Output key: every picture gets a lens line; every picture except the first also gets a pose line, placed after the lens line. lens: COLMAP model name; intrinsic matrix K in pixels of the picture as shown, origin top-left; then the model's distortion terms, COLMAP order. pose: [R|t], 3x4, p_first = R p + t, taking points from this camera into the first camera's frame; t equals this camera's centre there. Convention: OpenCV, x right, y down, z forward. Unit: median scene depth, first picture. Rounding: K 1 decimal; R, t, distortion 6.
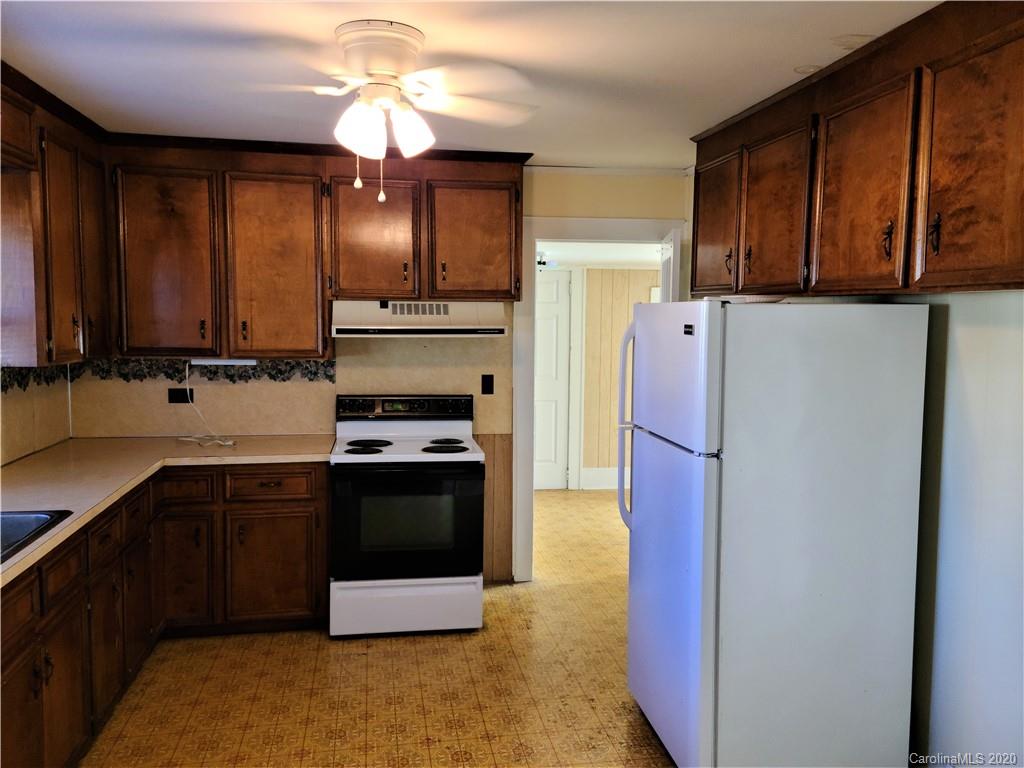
lens RADIAL K [[814.3, 0, 515.5], [0, 814.3, 381.4], [0, 0, 1]] dist [0.101628, -0.090193]
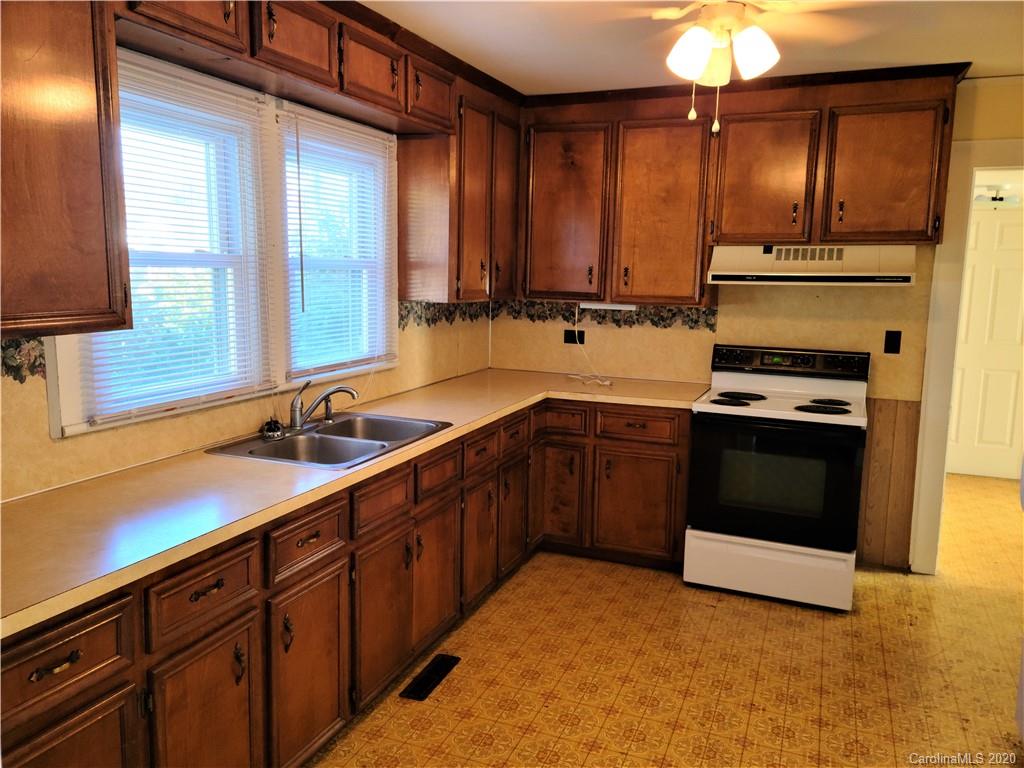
lens RADIAL K [[814.3, 0, 505.3], [0, 814.3, 383.4], [0, 0, 1]] dist [0.101628, -0.090193]
pose [[0.848436, 0.081585, -0.522973, 0.093943], [-0.053194, 0.996190, 0.069109, 0.009743], [0.526619, -0.030815, 0.849543, 0.037780]]
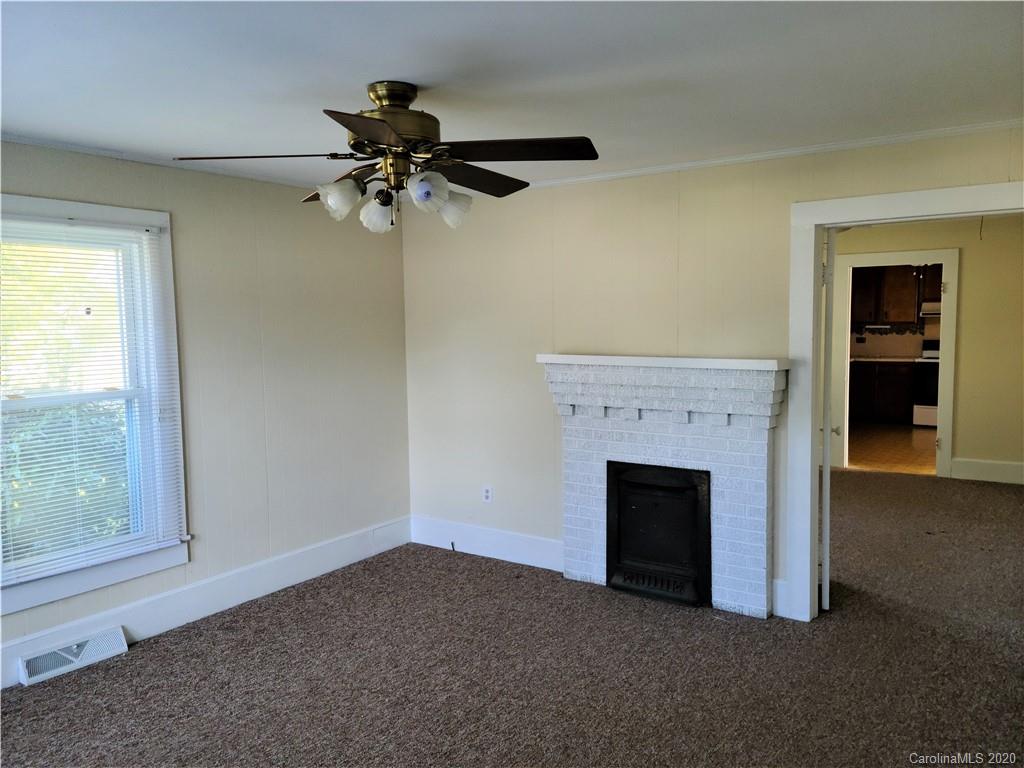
lens RADIAL K [[814.3, 0, 508.6], [0, 814.3, 391.3], [0, 0, 1]] dist [0.101628, -0.090193]
pose [[0.714119, 0.045902, -0.698518, 0.732189], [-0.033952, 0.998945, 0.030934, 0.153513], [0.699201, 0.001626, 0.714923, -1.904461]]
